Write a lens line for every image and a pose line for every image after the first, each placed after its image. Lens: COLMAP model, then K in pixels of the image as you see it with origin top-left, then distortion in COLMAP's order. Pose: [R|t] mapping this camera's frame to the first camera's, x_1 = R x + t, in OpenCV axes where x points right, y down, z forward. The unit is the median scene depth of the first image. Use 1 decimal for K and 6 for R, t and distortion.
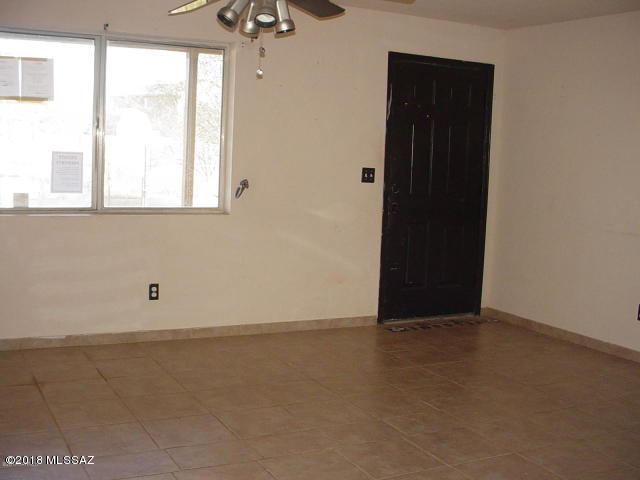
lens RADIAL K [[824.3, 0, 335.8], [0, 824.3, 239.4], [0, 0, 1]] dist [-0.147986, 0.032394]
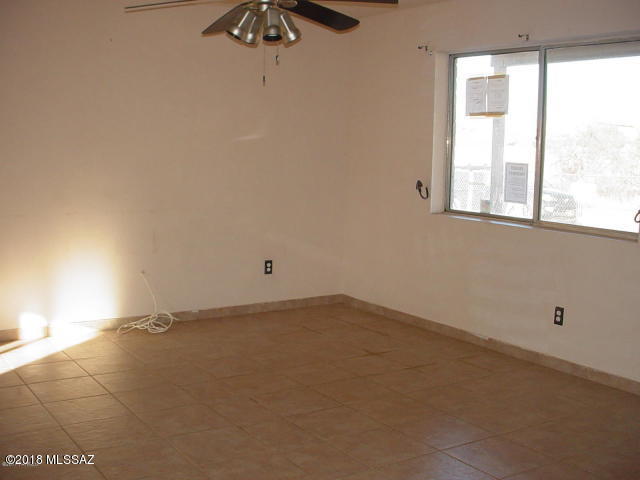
lens RADIAL K [[824.3, 0, 335.8], [0, 824.3, 239.4], [0, 0, 1]] dist [-0.147986, 0.032394]
pose [[0.088634, 0.075211, -0.993221, 0.686824], [-0.135164, 0.988830, 0.062817, -0.046359], [0.986851, 0.128680, 0.097810, 0.683504]]
